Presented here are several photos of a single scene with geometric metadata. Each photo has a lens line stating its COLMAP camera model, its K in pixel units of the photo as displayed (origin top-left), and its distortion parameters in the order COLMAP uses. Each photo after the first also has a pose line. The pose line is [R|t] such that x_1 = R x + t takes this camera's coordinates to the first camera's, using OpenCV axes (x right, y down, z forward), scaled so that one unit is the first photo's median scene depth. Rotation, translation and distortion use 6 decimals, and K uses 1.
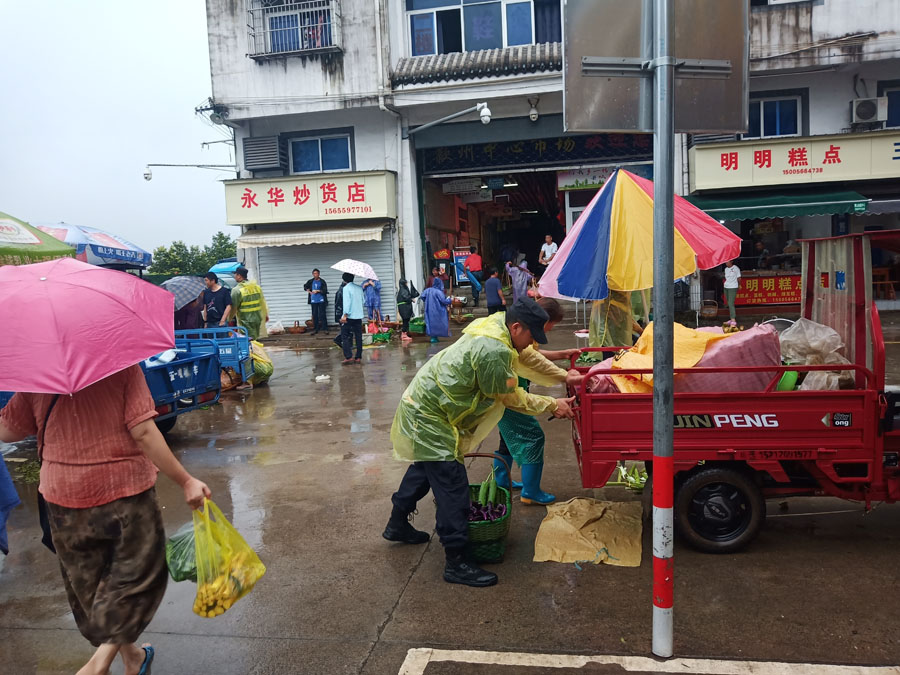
lens RADIAL K [[746.5, 0, 450.0], [0, 746.5, 337.5], [0, 0, 1]] dist [0.036308, 0.000031]
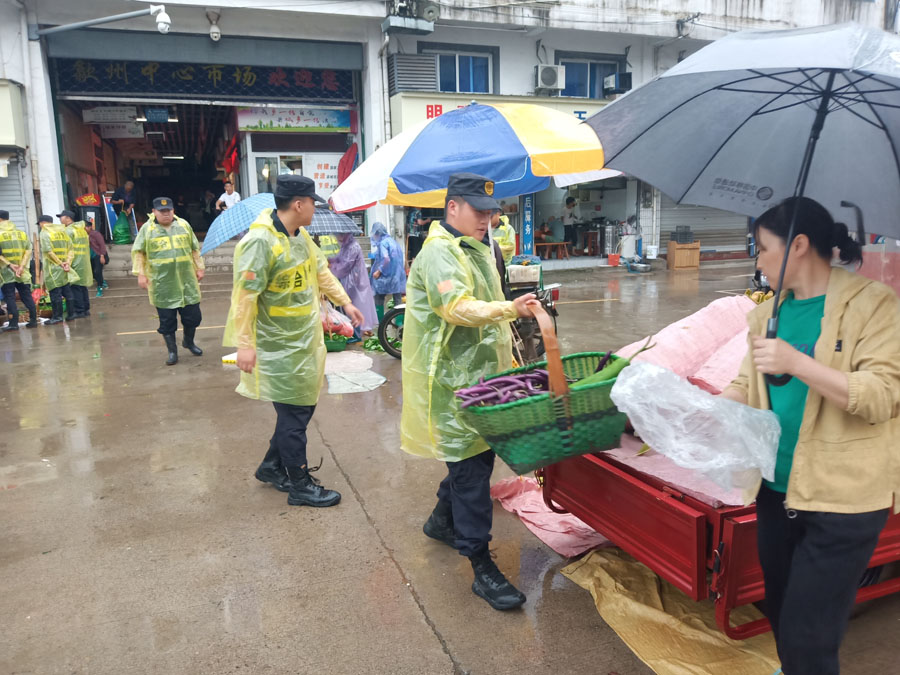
lens RADIAL K [[746.5, 0, 450.0], [0, 746.5, 337.5], [0, 0, 1]] dist [0.036308, 0.000031]
pose [[0.878845, -0.050107, 0.474469, -0.069421], [0.023497, 0.997809, 0.061853, -0.008086], [-0.476528, -0.043210, 0.878097, 0.129276]]
